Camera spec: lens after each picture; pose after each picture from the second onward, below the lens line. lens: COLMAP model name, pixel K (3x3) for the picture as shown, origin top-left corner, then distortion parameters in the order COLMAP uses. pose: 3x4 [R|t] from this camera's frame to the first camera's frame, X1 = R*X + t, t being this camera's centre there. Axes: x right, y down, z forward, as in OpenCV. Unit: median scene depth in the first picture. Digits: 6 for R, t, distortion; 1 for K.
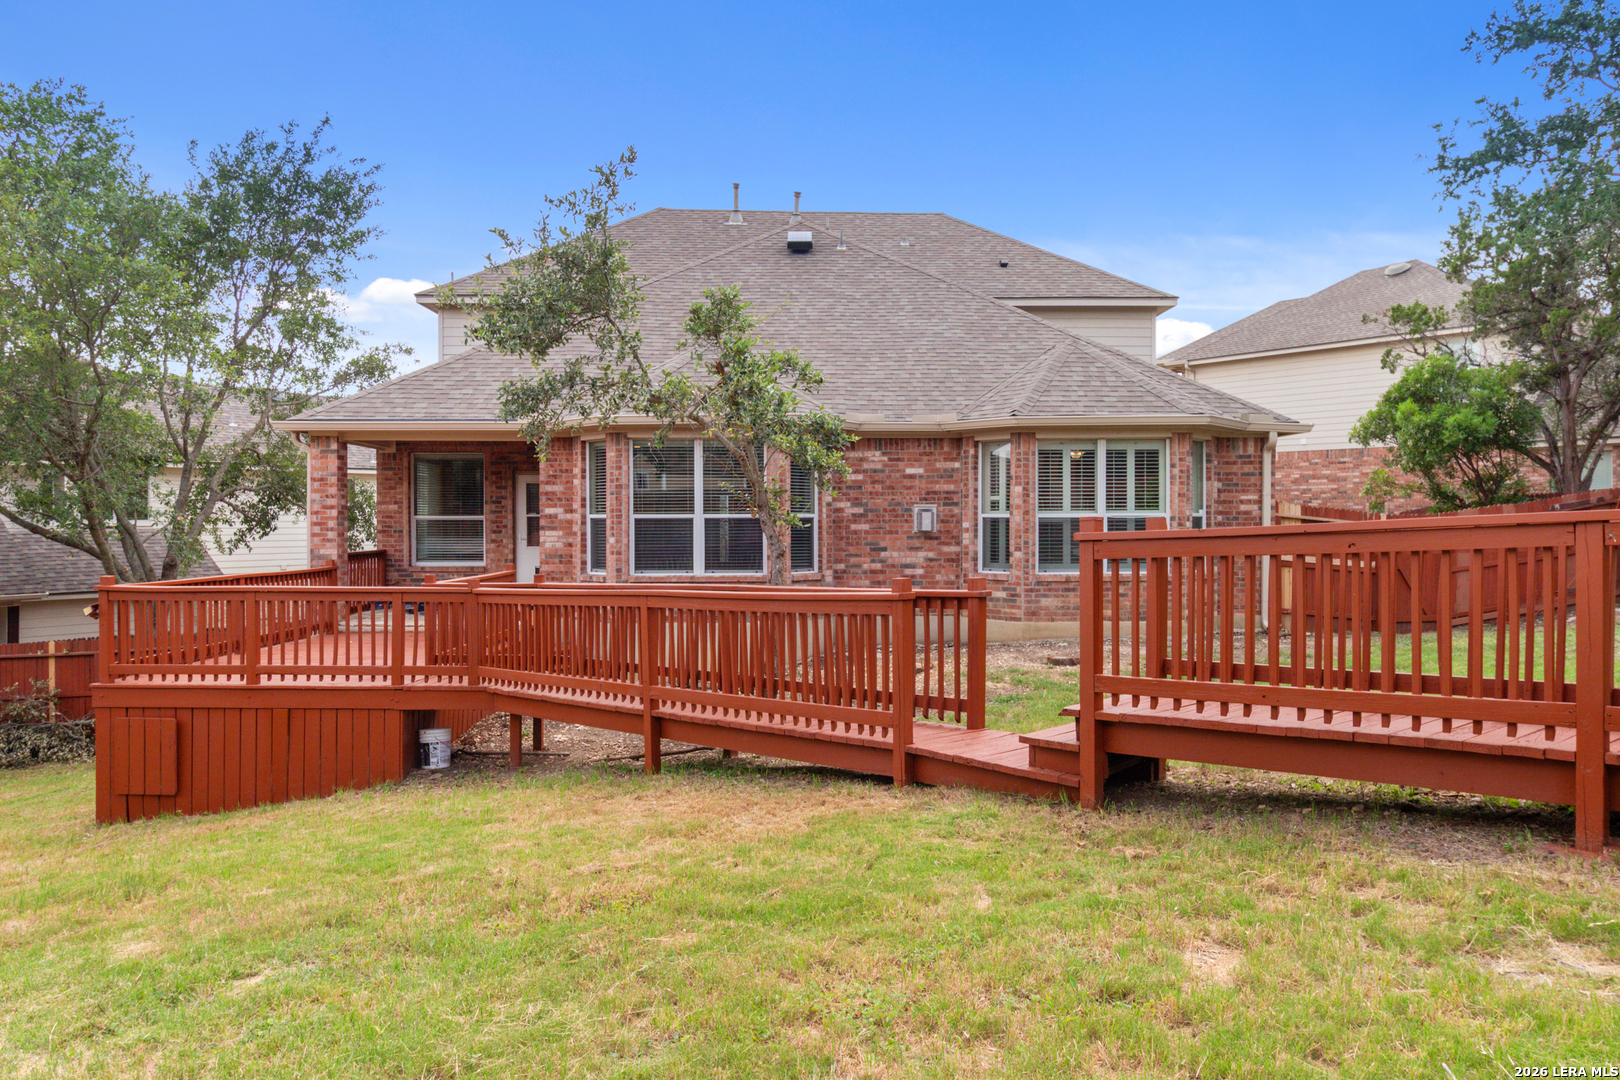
lens RADIAL K [[1121.0, 0, 815.6], [0, 1121.0, 504.1], [0, 0, 1]] dist [-0.000889, 0.001808]
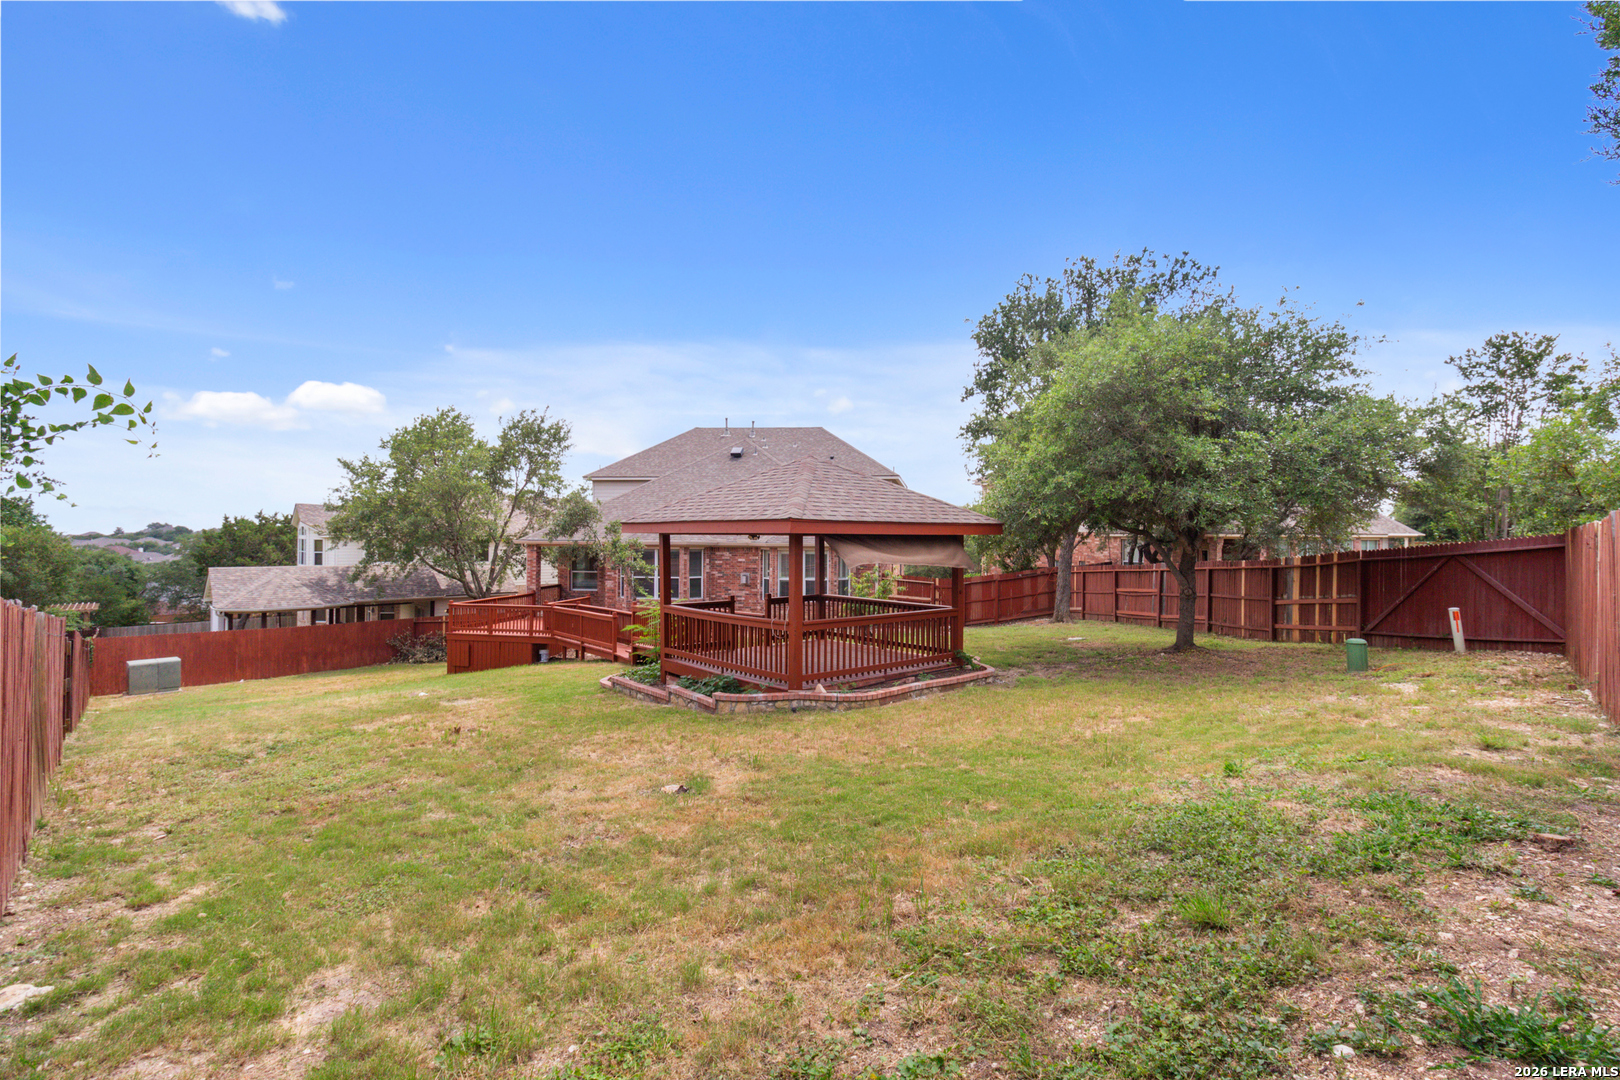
lens RADIAL K [[785.7, 0, 818.2], [0, 785.7, 506.0], [0, 0, 1]] dist [0.009943, 0.000145]
pose [[0.983645, 0.000696, -0.180118, 0.592734], [-0.004054, 0.999825, -0.018278, -0.122349], [0.180074, 0.018709, 0.983475, -0.765125]]
